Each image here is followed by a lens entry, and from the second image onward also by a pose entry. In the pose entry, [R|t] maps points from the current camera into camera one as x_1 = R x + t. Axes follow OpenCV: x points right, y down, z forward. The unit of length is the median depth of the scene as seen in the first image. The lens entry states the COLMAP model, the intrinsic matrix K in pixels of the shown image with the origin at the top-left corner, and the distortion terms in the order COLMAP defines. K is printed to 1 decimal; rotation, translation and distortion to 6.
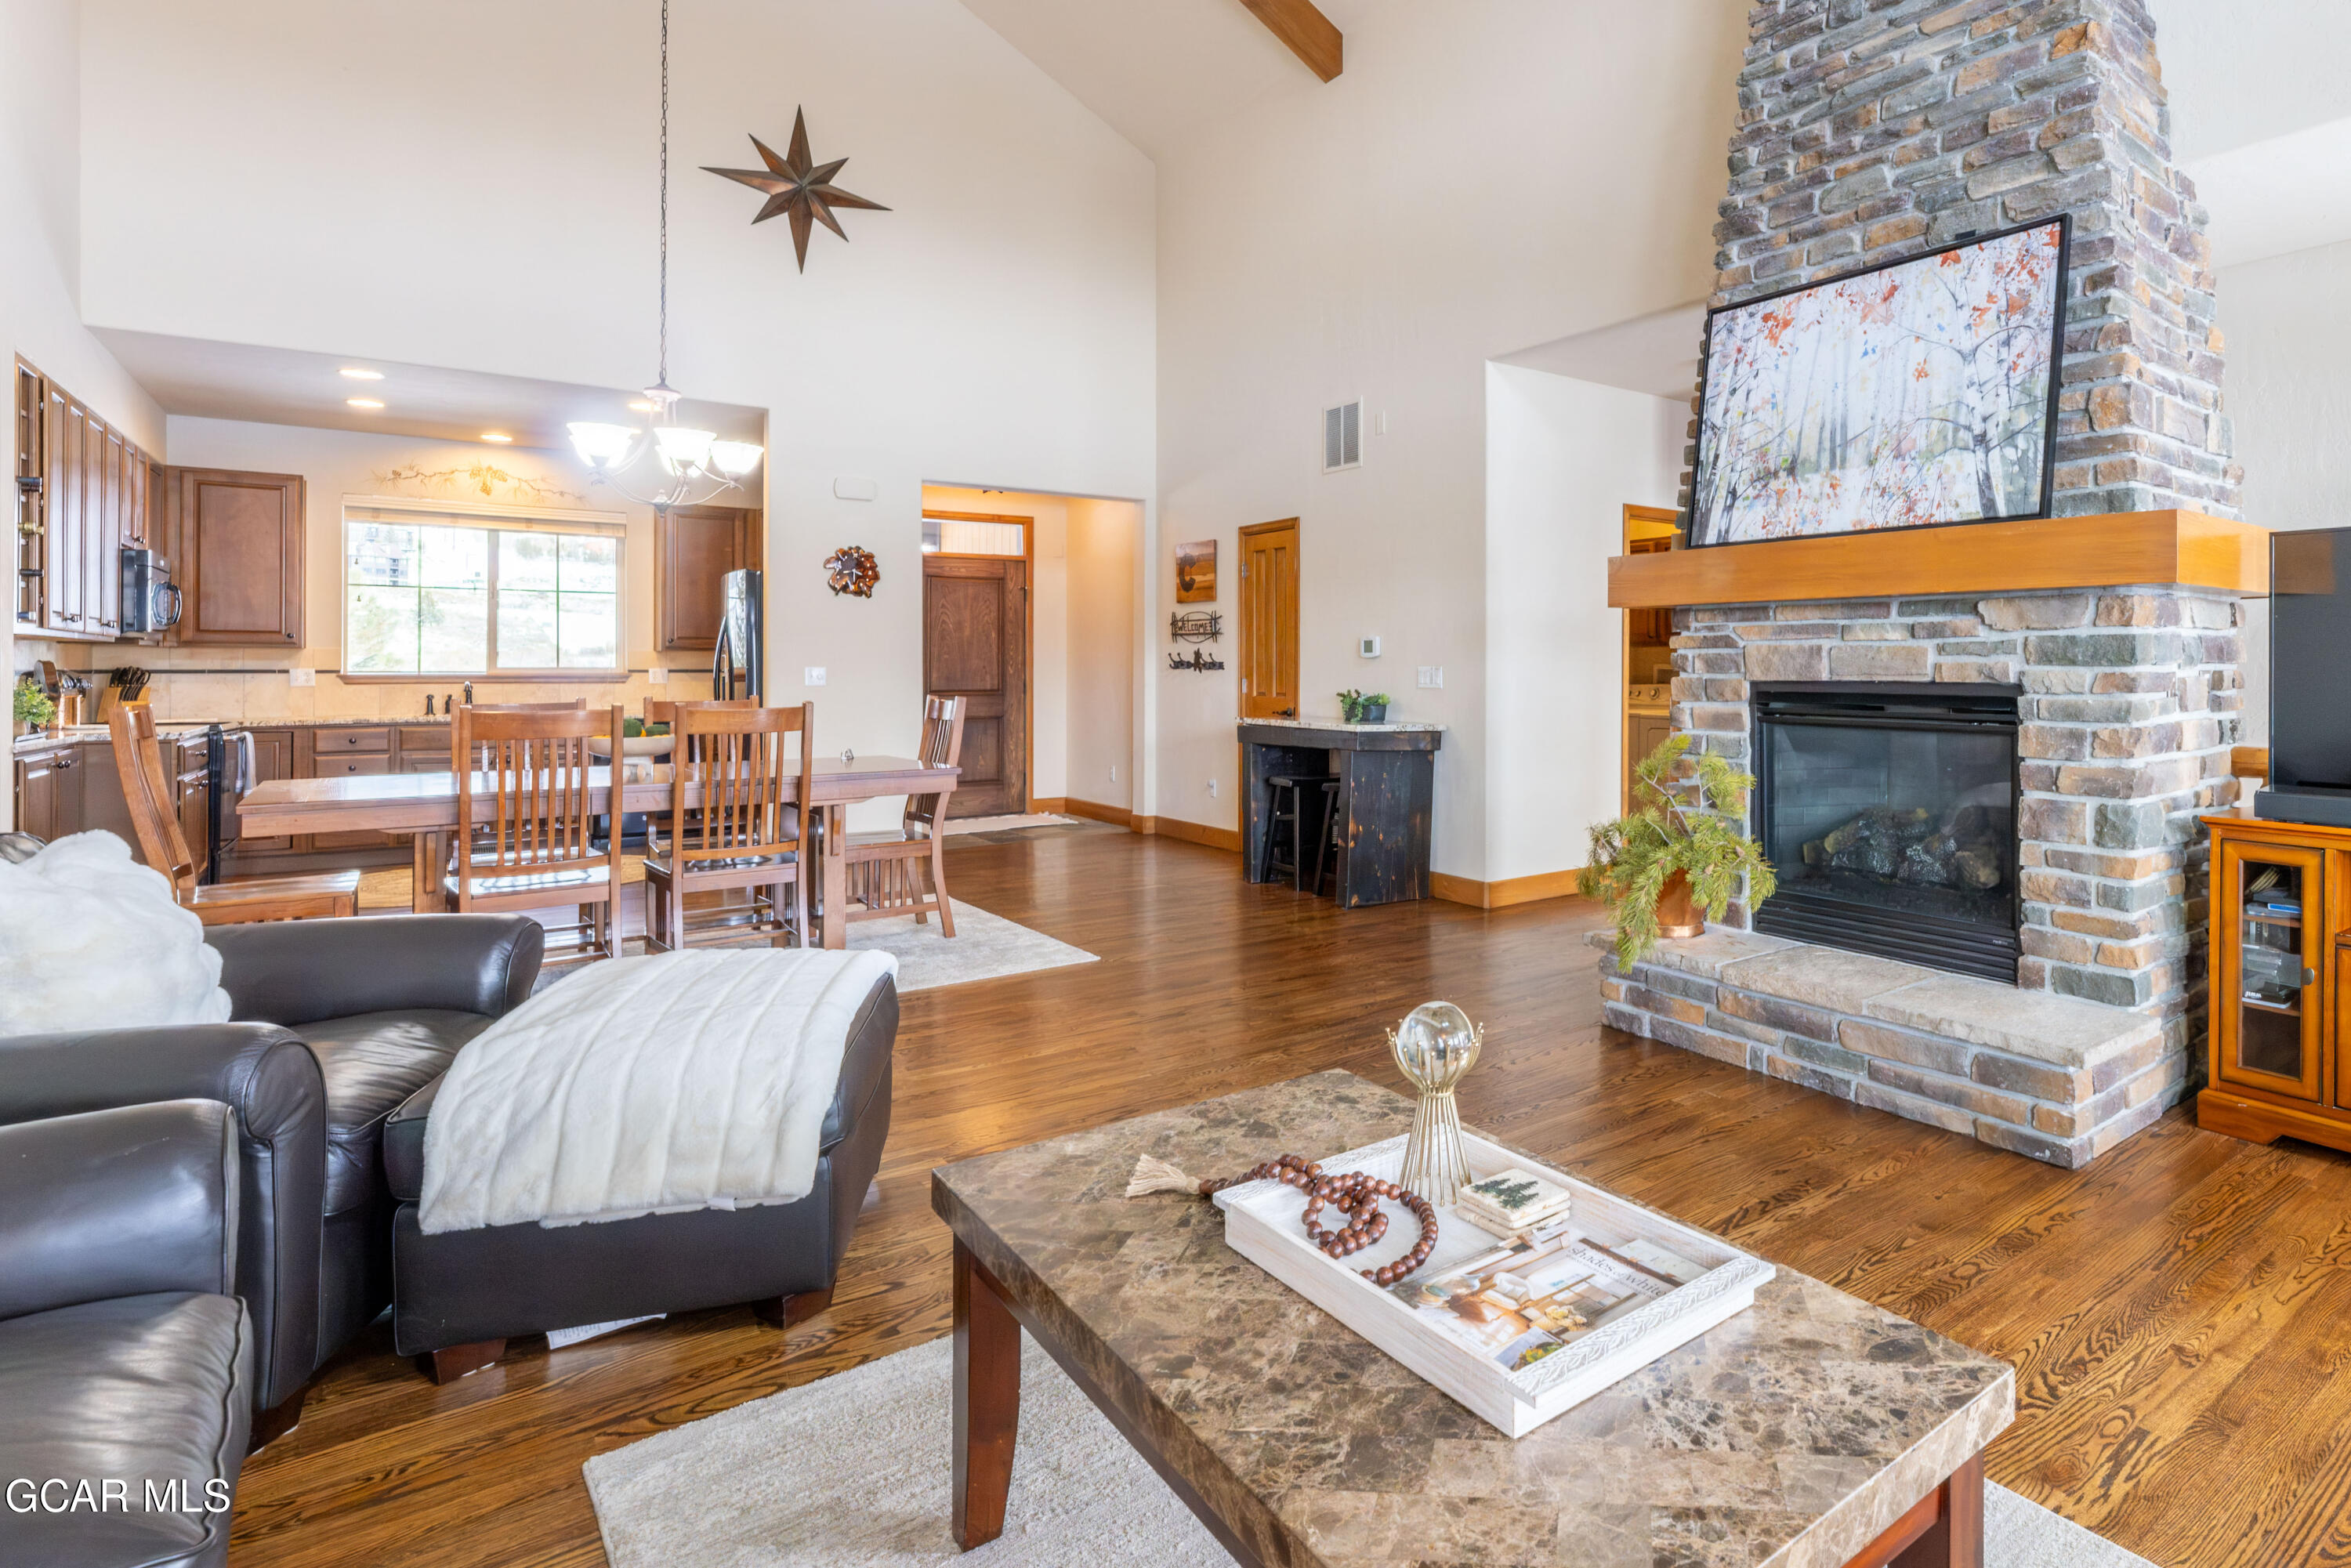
lens RADIAL K [[1237.6, 0, 1436.0], [0, 1237.6, 662.2], [0, 0, 1]] dist [-0.009629, 0.001771]
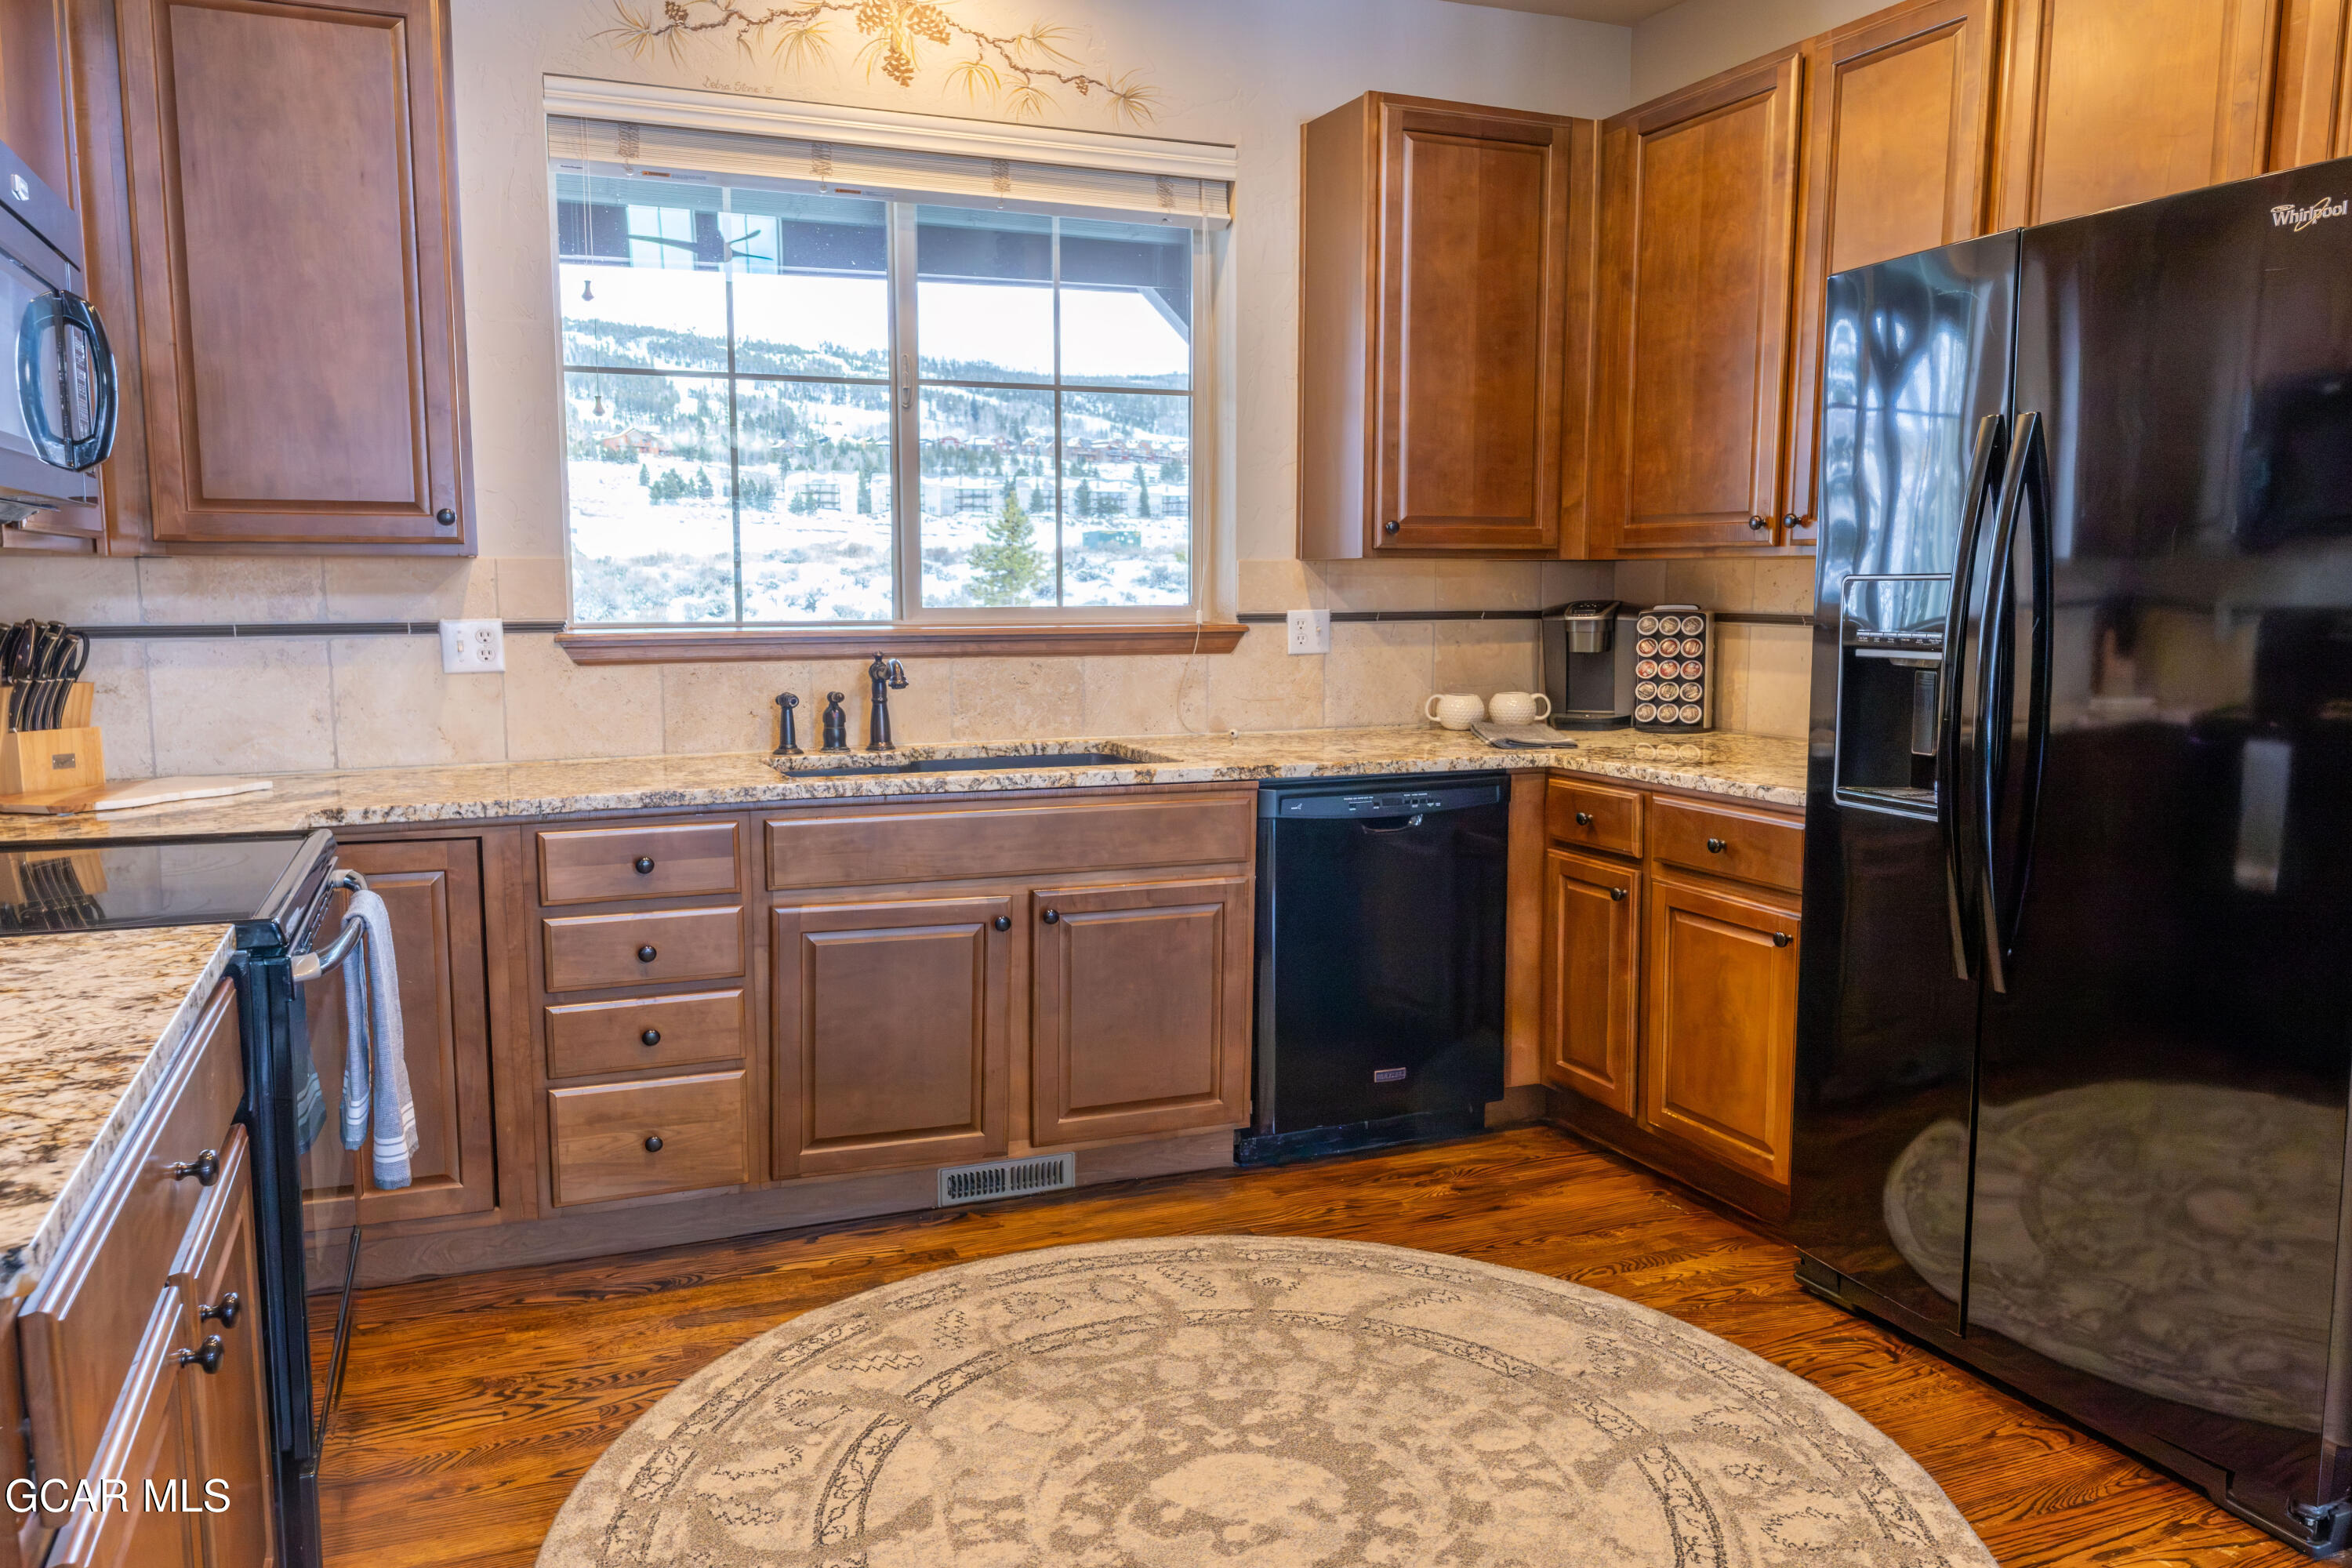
lens RADIAL K [[1552.9, 0, 1169.1], [0, 1552.9, 762.1], [0, 0, 1]] dist [-0.001052, -0.002489]
pose [[0.965123, 0.029346, -0.260148, -0.652933], [0.002580, 0.992583, 0.121539, -0.007226], [0.261785, -0.117971, 0.957889, 0.665828]]
